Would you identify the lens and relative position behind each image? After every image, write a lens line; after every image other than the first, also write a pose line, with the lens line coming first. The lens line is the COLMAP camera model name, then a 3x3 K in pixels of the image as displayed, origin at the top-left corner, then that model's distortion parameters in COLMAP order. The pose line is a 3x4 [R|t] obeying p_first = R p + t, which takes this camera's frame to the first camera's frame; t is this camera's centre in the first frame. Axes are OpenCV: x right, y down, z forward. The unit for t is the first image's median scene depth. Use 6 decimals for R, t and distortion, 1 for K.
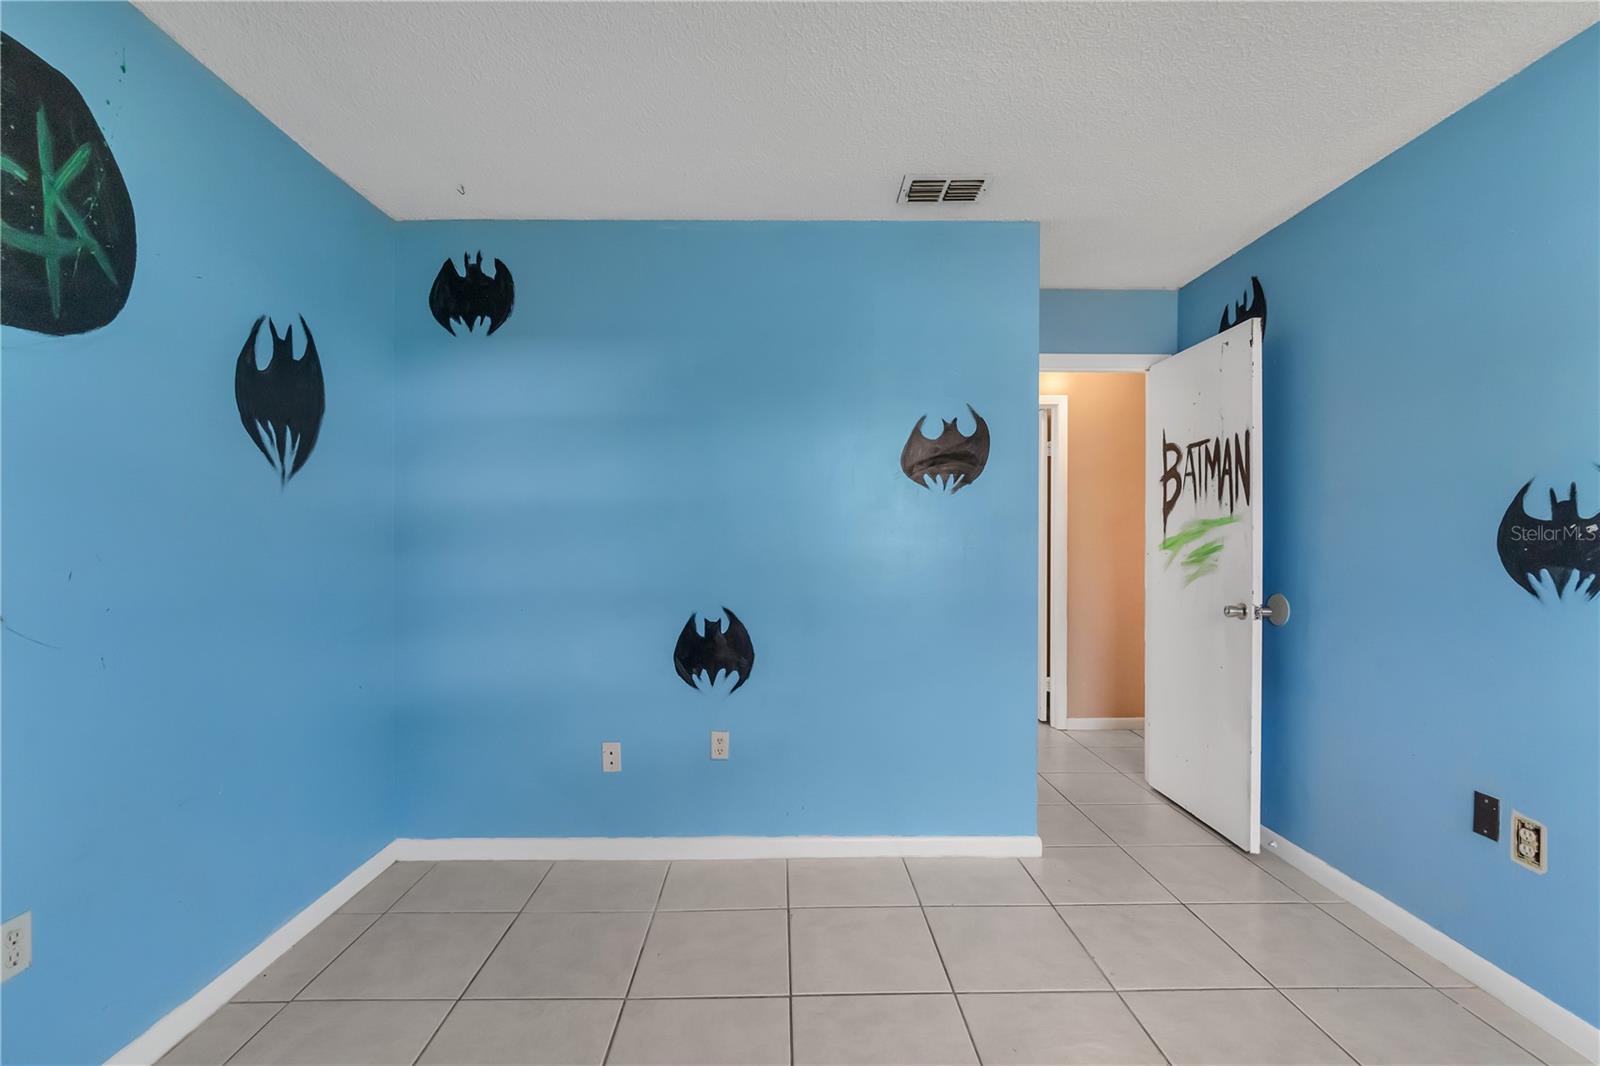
lens RADIAL K [[703.7, 0, 799.8], [0, 703.7, 555.9], [0, 0, 1]] dist [-0.001396, -0.000077]
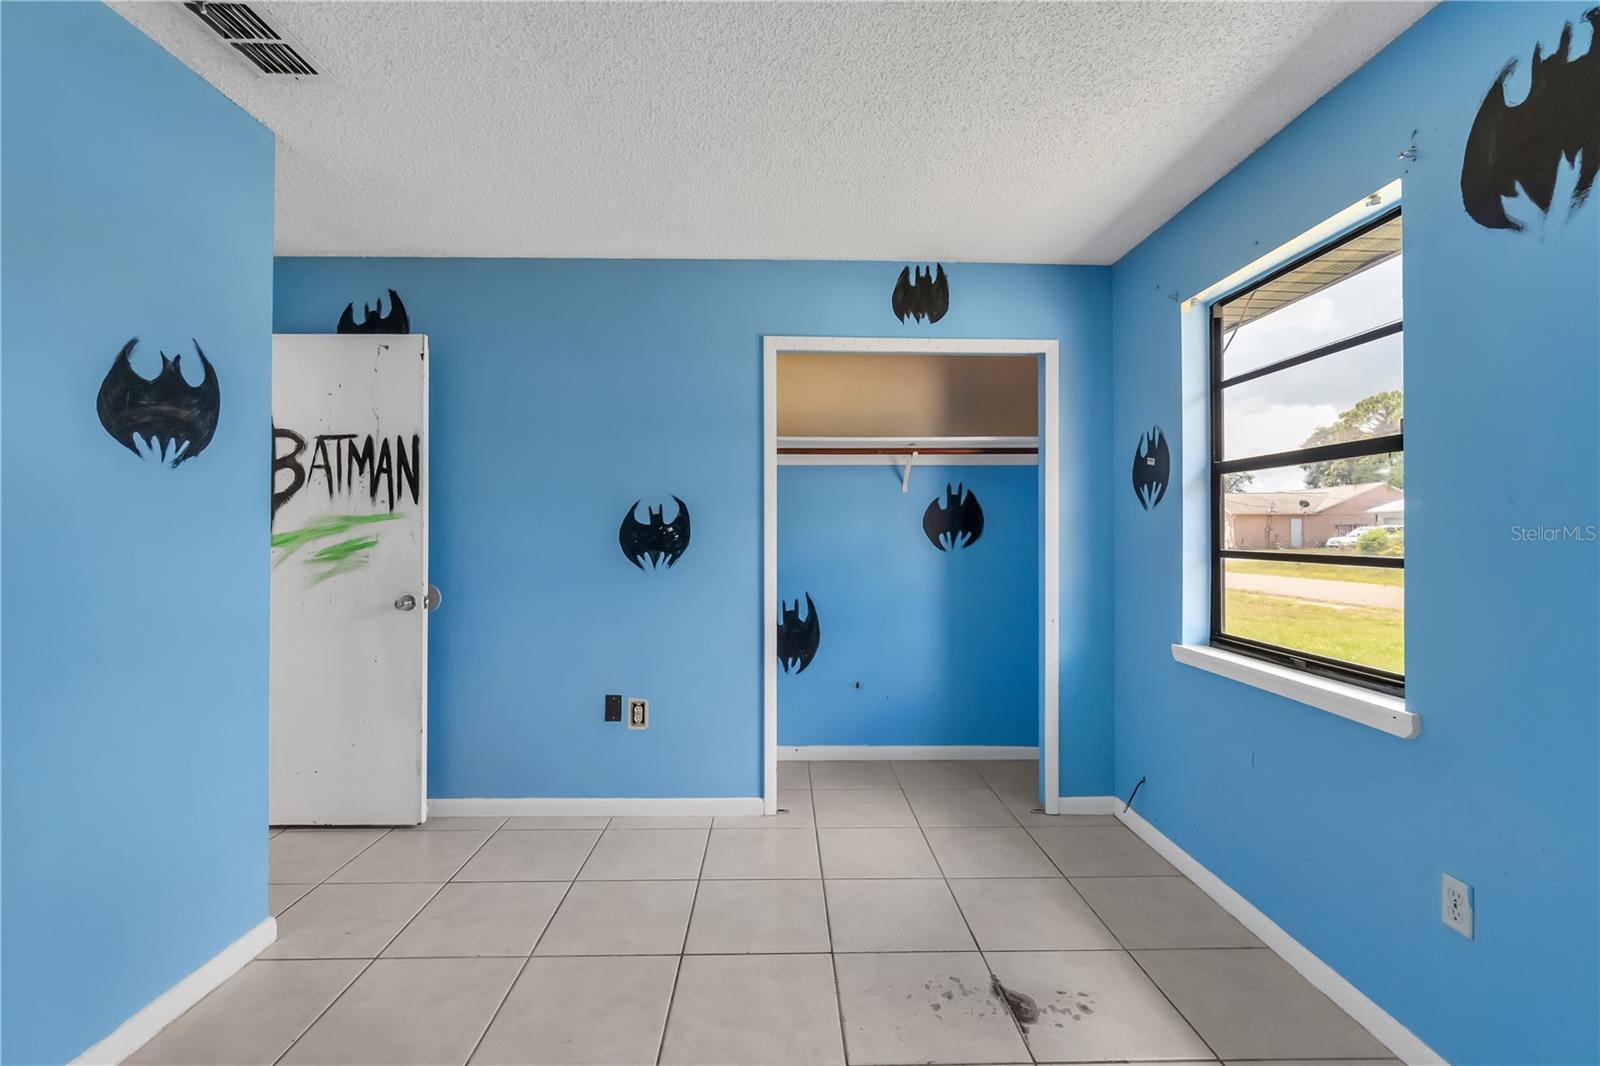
lens RADIAL K [[698.3, 0, 794.4], [0, 698.3, 540.4], [0, 0, 1]] dist [-0.002573, 0.000103]
pose [[-0.002116, -0.009810, 0.999950, -0.440222], [0.023934, 0.999665, 0.009857, -0.012761], [-0.999711, 0.023954, -0.001881, 0.418615]]
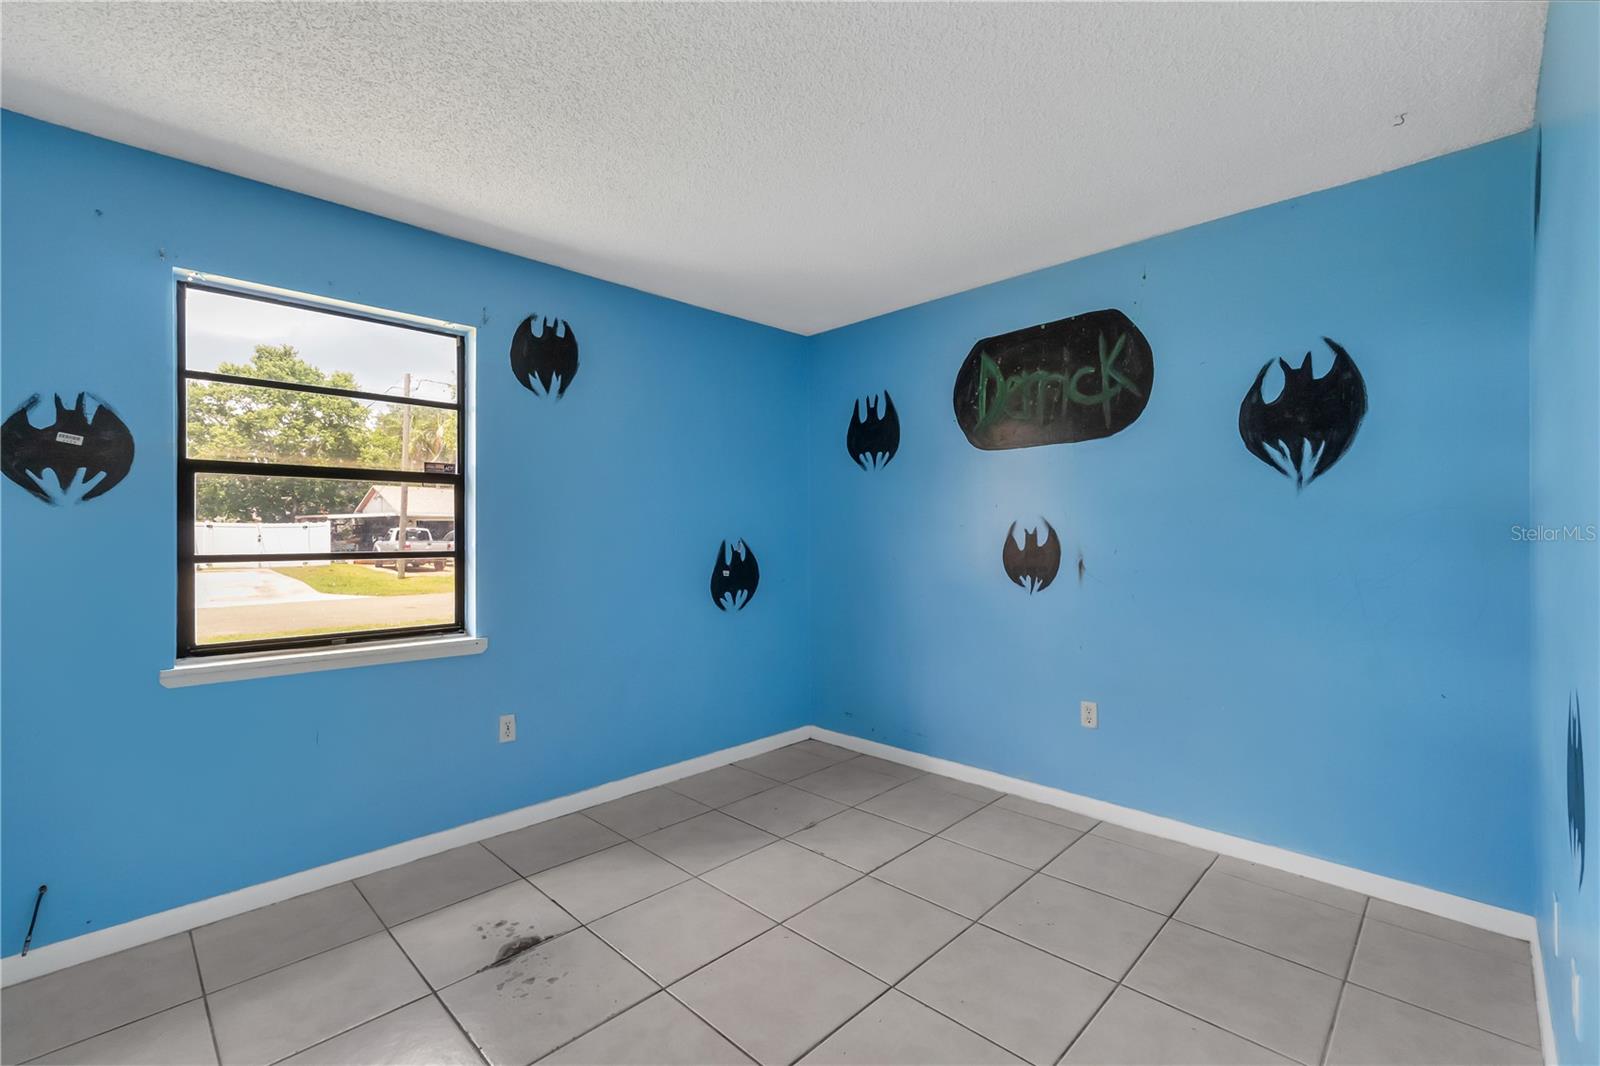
lens RADIAL K [[690.7, 0, 794.6], [0, 690.7, 531.9], [0, 0, 1]] dist [-0.001101, 0.000523]
pose [[-0.725868, 0.003262, -0.687827, 0.538130], [-0.012489, 0.999761, 0.017922, -0.029122], [0.687721, 0.021599, -0.725654, 0.969553]]
